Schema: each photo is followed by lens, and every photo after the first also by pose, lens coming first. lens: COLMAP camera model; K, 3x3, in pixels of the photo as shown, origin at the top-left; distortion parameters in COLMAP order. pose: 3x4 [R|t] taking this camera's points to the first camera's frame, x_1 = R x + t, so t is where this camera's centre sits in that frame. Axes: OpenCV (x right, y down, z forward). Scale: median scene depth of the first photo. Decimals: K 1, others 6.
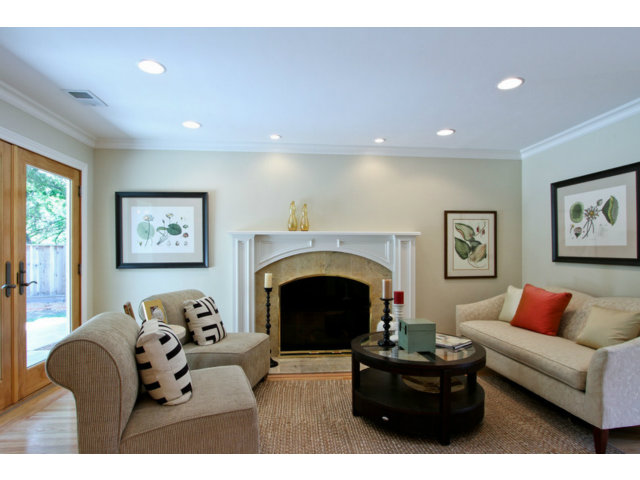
lens RADIAL K [[366.4, 0, 320.0], [0, 366.4, 240.0], [0, 0, 1]] dist [0.000040, -0.000086]
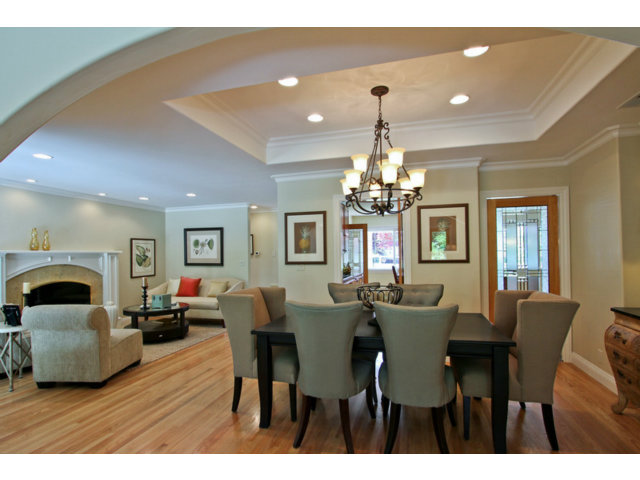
lens RADIAL K [[366.4, 0, 320.0], [0, 366.4, 240.0], [0, 0, 1]] dist [0.000040, -0.000086]
pose [[0.369202, 0.024939, 0.929015, -0.934363], [-0.017697, 0.999647, -0.019802, -0.054228], [-0.929181, -0.009130, 0.369513, -0.457455]]
